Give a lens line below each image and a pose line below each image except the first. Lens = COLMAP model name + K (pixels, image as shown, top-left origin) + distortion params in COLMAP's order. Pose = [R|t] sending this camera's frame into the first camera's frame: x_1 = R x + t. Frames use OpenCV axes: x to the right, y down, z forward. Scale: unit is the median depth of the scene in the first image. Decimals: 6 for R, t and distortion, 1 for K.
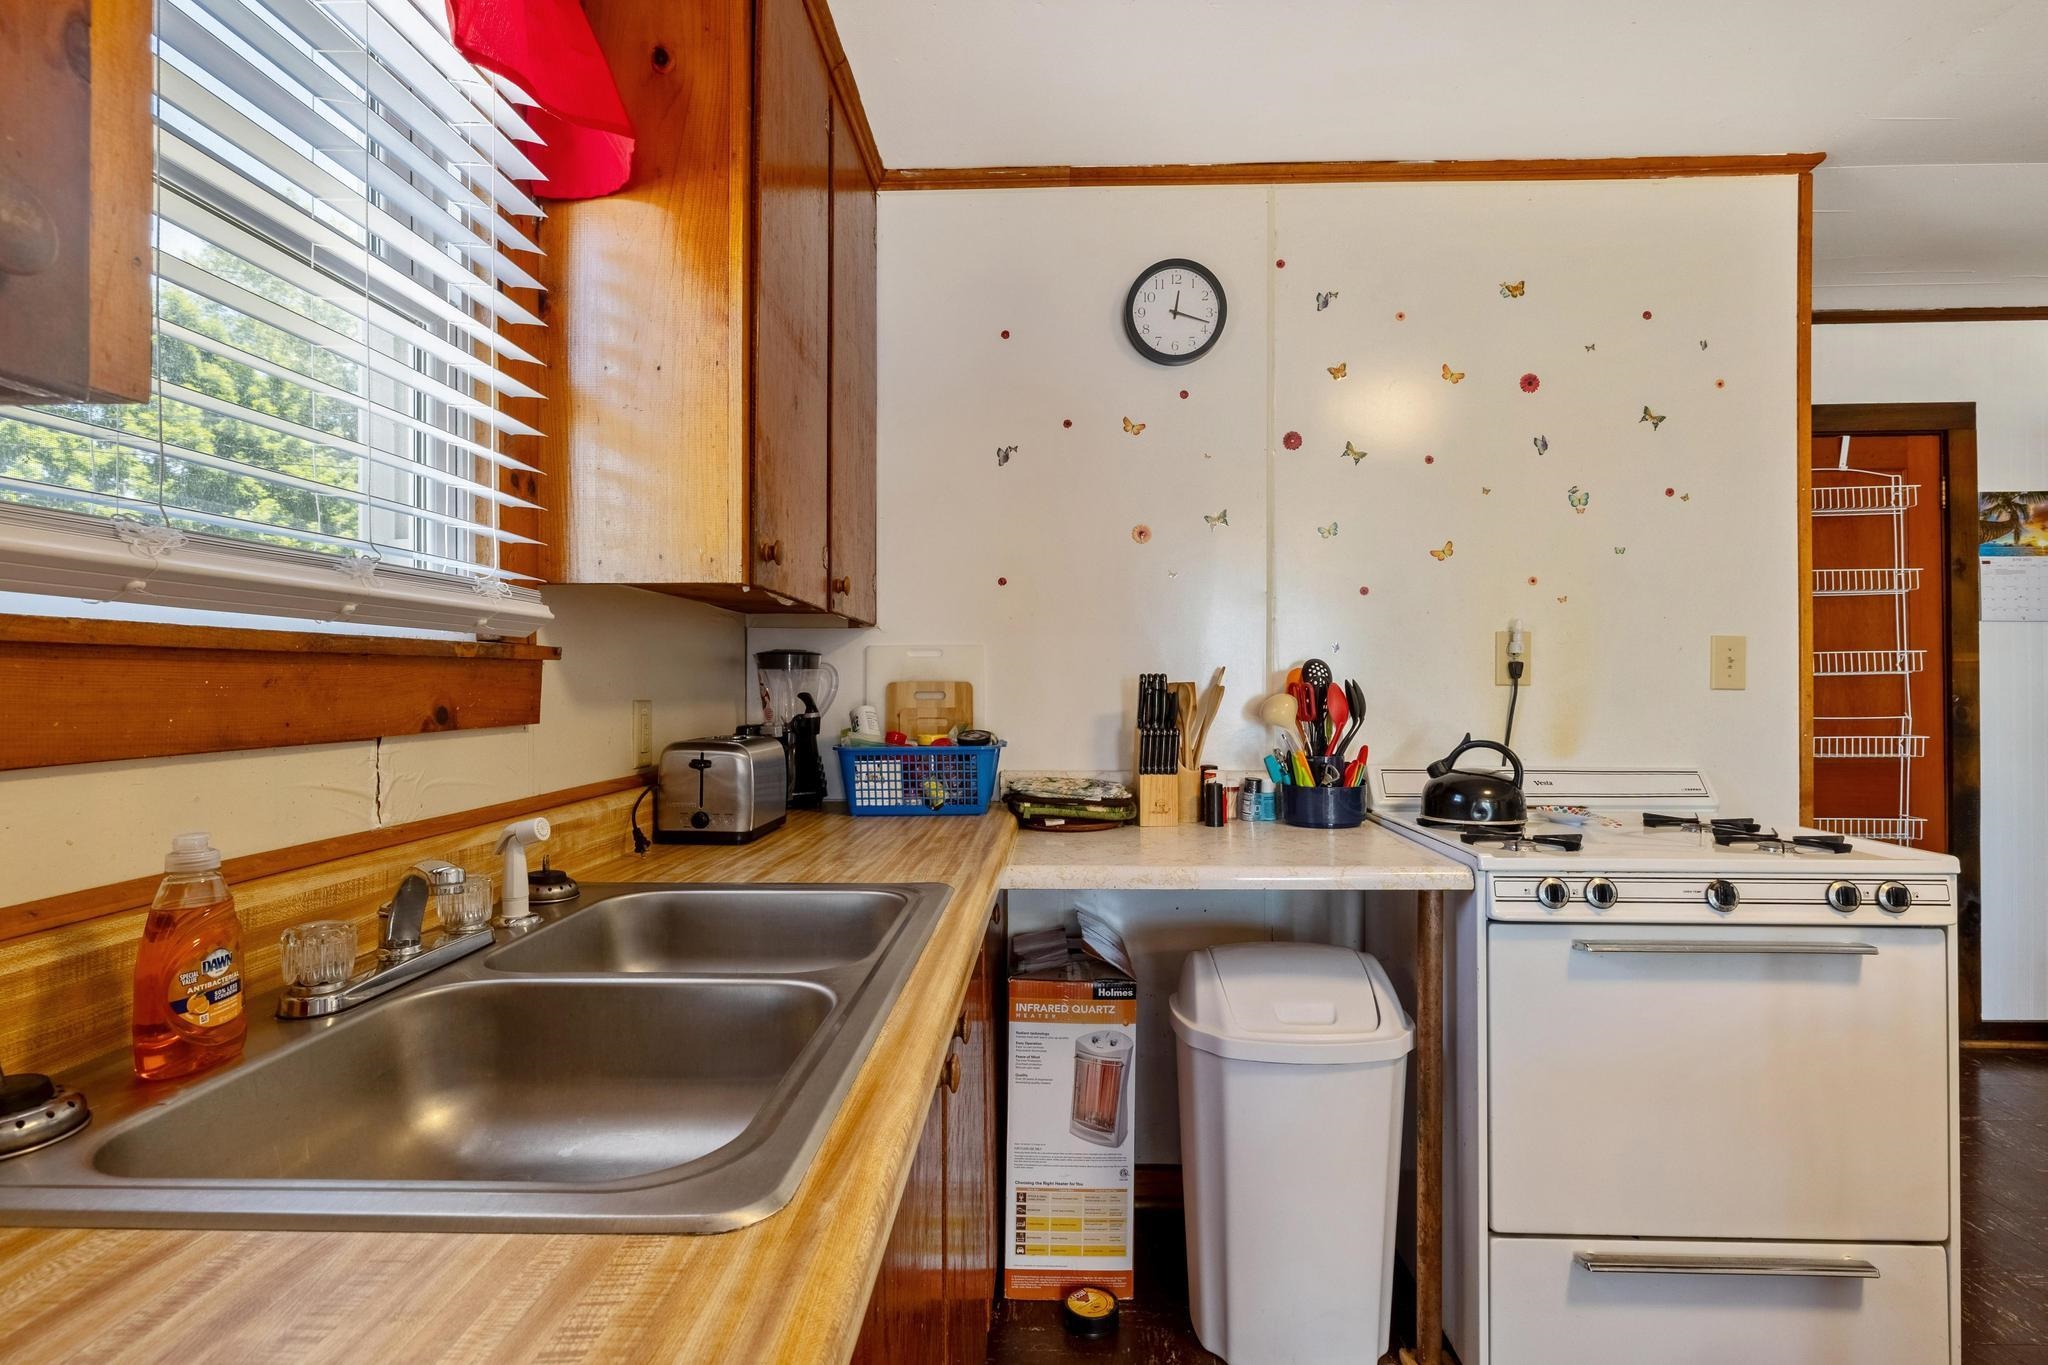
lens RADIAL K [[959.4, 0, 1034.0], [0, 959.4, 686.4], [0, 0, 1]] dist [-0.001526, -0.000629]
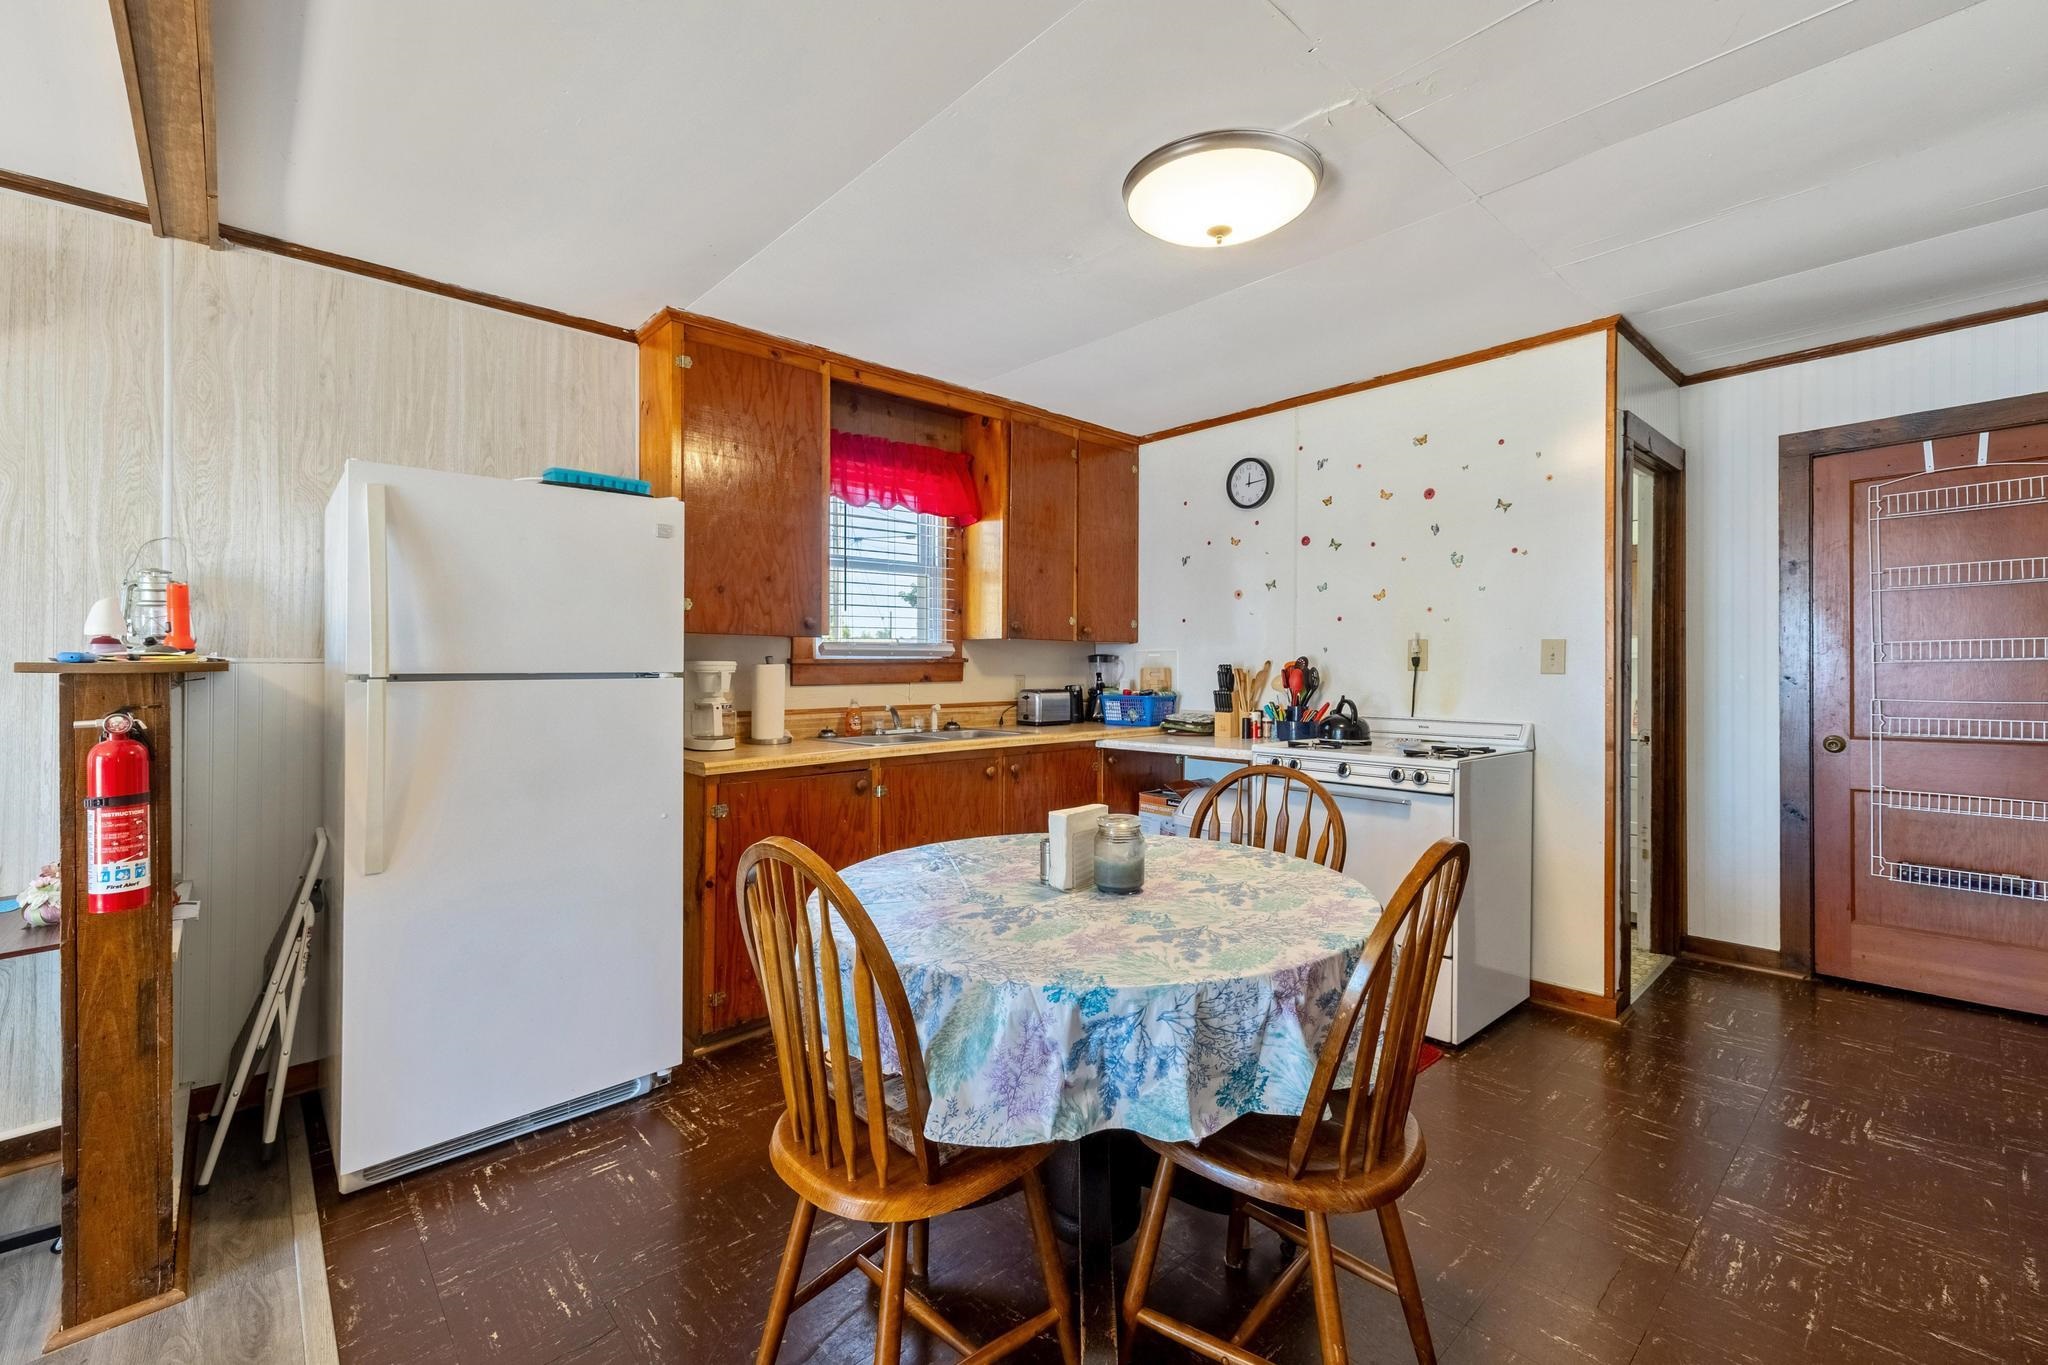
lens RADIAL K [[878.4, 0, 1042.5], [0, 878.4, 668.8], [0, 0, 1]] dist [0.001787, -0.000826]
pose [[0.703120, 0.001584, -0.711070, 1.213954], [0.001002, 0.999994, 0.003218, -0.009955], [0.711071, -0.002975, 0.703114, -0.630100]]
